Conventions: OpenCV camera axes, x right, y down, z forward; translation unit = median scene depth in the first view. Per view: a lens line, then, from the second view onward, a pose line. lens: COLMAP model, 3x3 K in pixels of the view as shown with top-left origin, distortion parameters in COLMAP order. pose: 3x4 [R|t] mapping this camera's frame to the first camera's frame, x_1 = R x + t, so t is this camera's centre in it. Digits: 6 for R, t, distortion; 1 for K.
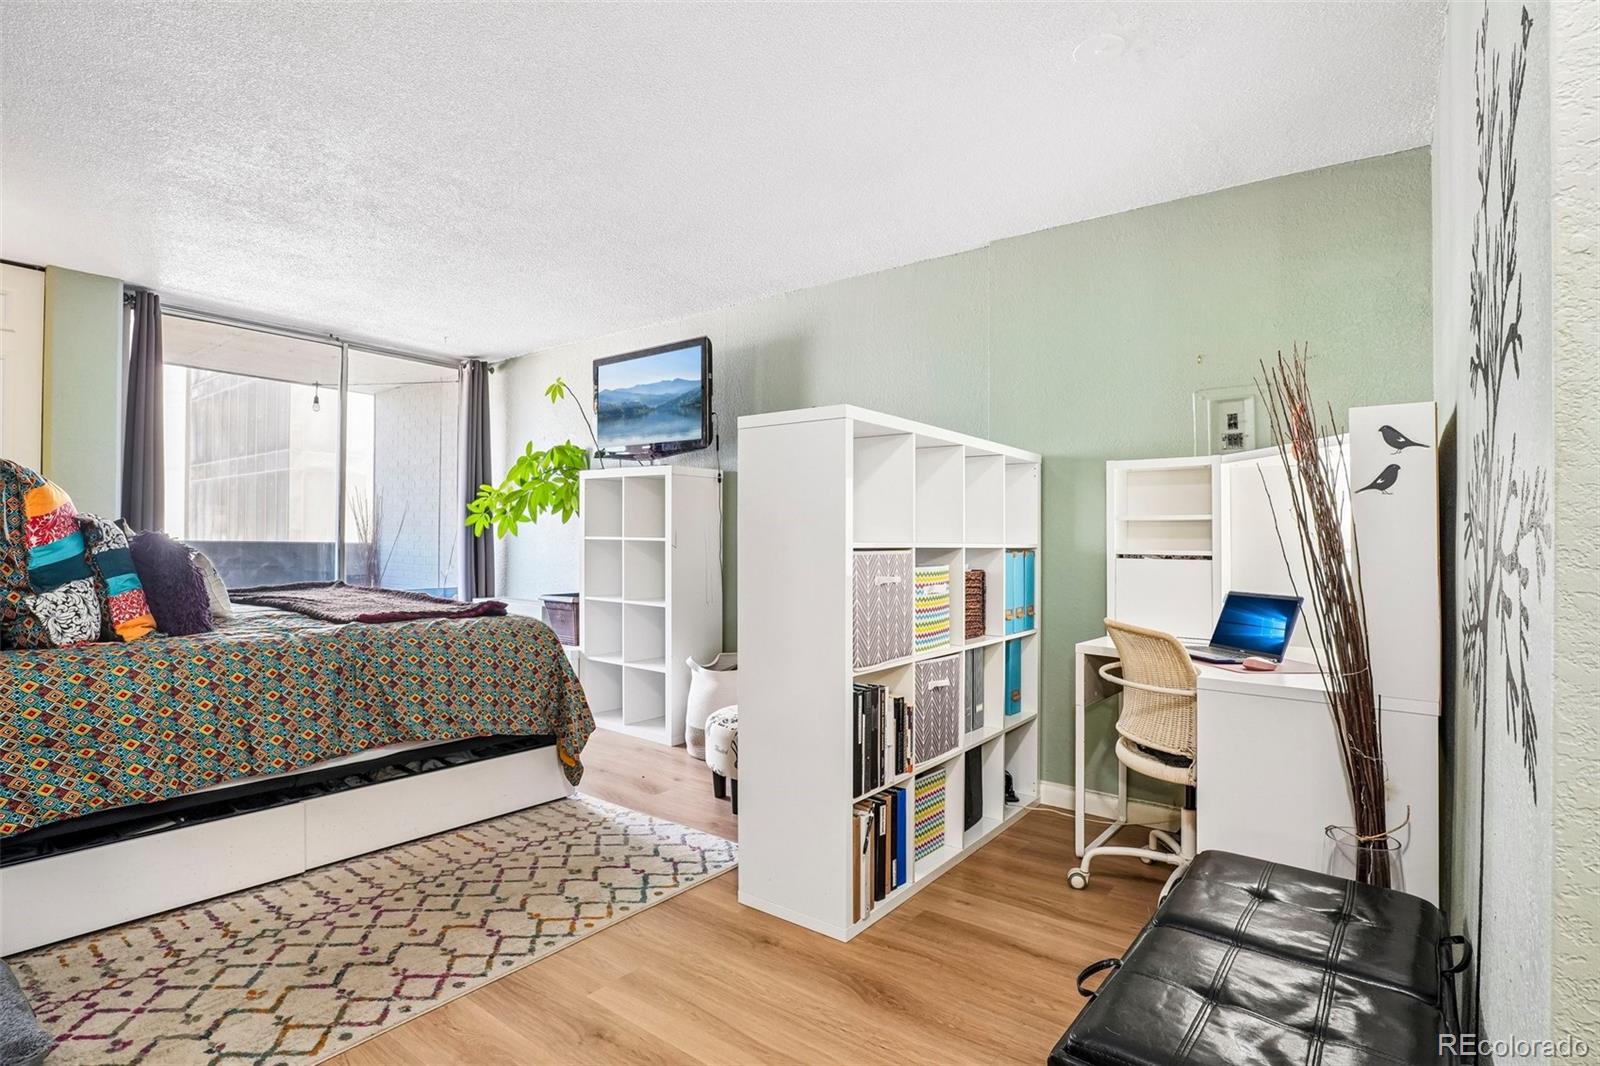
lens RADIAL K [[786.3, 0, 804.5], [0, 786.3, 542.4], [0, 0, 1]] dist [-0.049345, 0.013014]
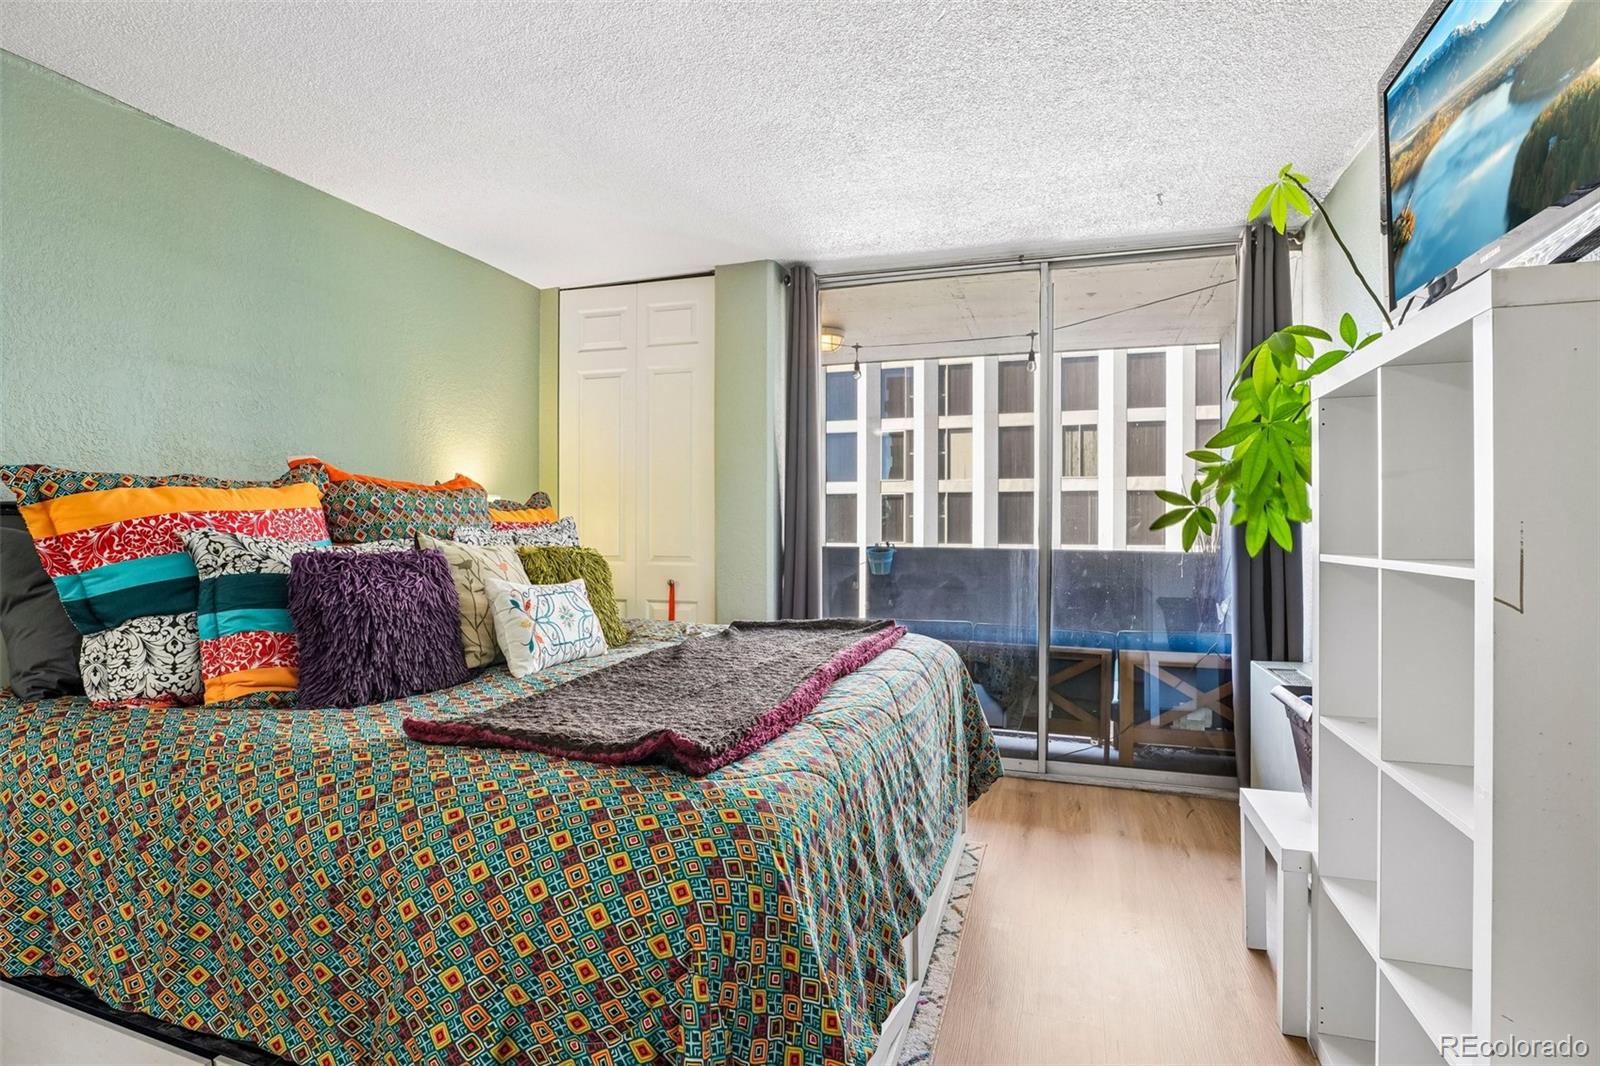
lens RADIAL K [[790.2, 0, 820.9], [0, 790.2, 529.6], [0, 0, 1]] dist [-0.042950, 0.014101]
pose [[0.323840, -0.012657, -0.946027, -0.007008], [-0.002192, 0.999898, -0.014128, -0.015165], [0.946109, 0.006649, 0.323779, 0.764232]]
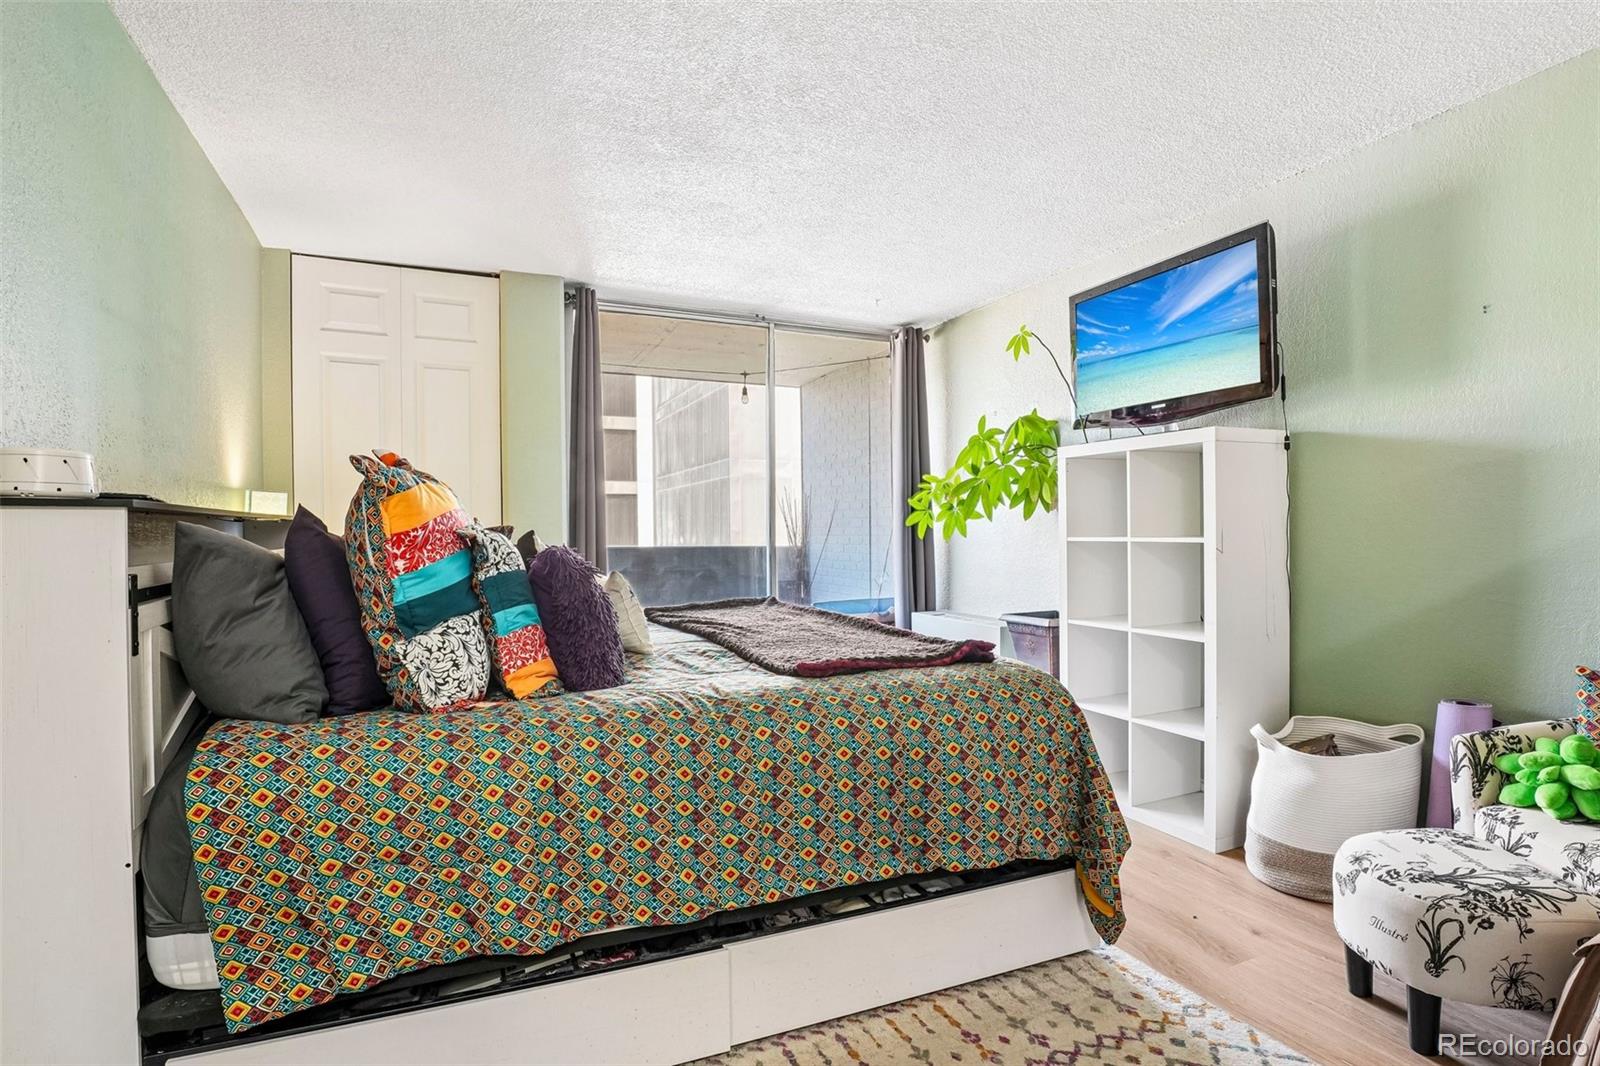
lens RADIAL K [[808.8, 0, 800.0], [0, 808.8, 533.0], [0, 0, 1]] dist [-0.021717, -0.000034]
pose [[0.875142, -0.019735, -0.483464, -0.157537], [0.017428, 0.999805, -0.009263, -0.010297], [0.483553, -0.000319, 0.875315, 0.262181]]
